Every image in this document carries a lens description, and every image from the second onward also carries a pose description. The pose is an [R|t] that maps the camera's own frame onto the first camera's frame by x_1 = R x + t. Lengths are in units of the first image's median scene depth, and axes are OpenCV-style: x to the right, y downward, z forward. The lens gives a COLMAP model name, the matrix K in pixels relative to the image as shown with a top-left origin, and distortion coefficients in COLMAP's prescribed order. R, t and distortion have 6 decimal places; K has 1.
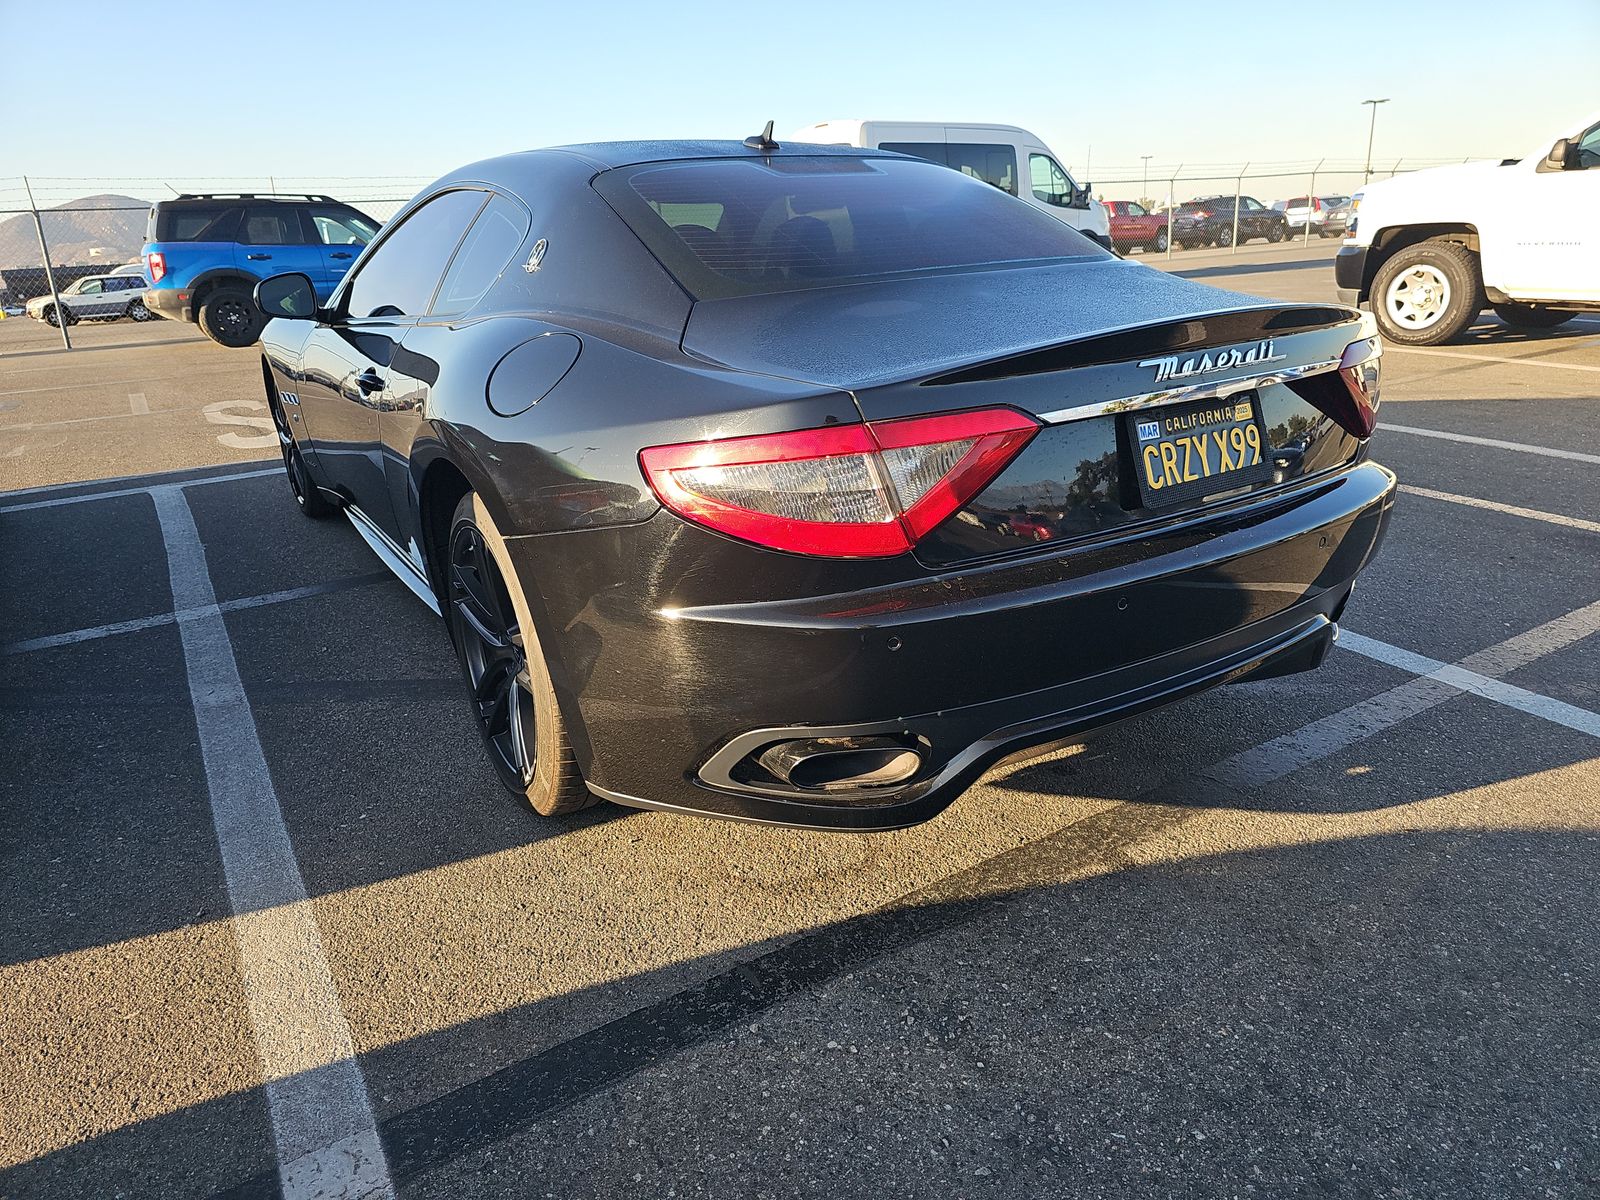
lens RADIAL K [[1091.1, 0, 781.9], [0, 1091.1, 554.5], [0, 0, 1]] dist [0.028549, -0.038213]
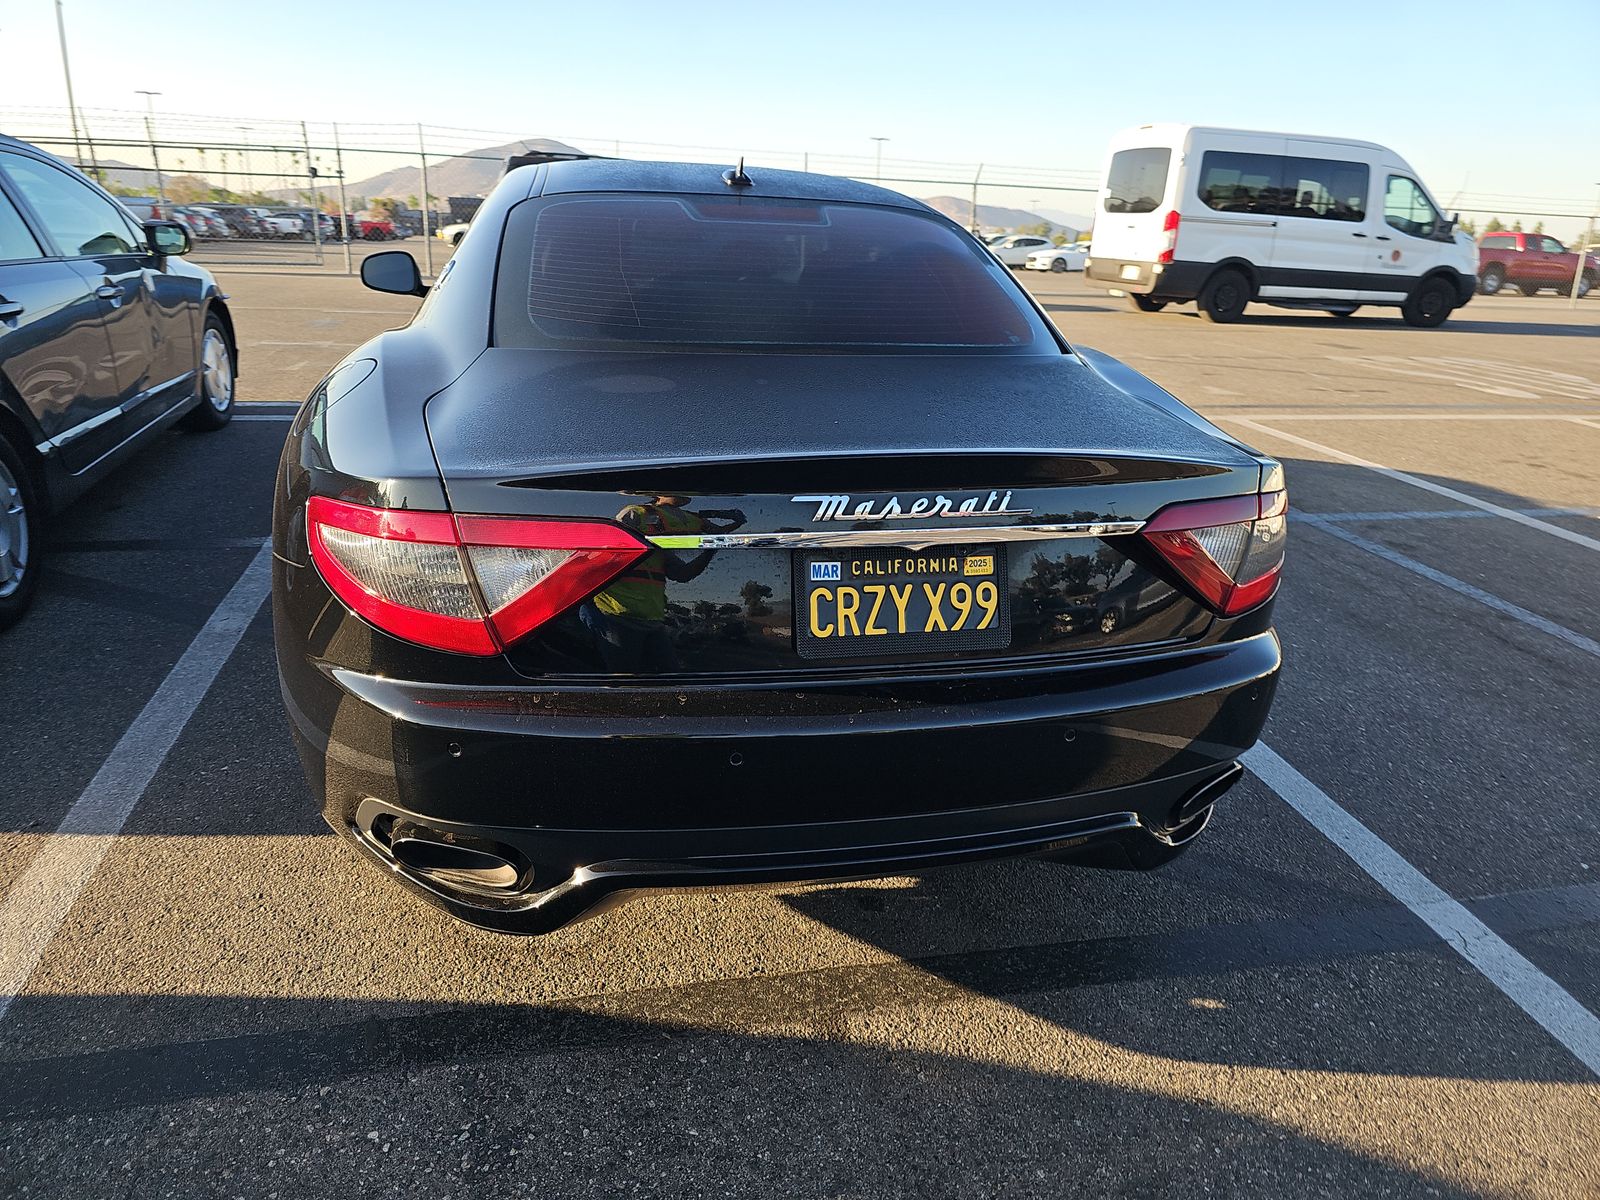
lens RADIAL K [[1091.8, 0, 844.3], [0, 1091.8, 512.1], [0, 0, 1]] dist [0.035591, -0.037629]
pose [[0.941910, 0.175936, -0.286099, 0.568710], [-0.178460, 0.983792, 0.017445, -0.170359], [0.284532, 0.034626, 0.958041, 0.153629]]
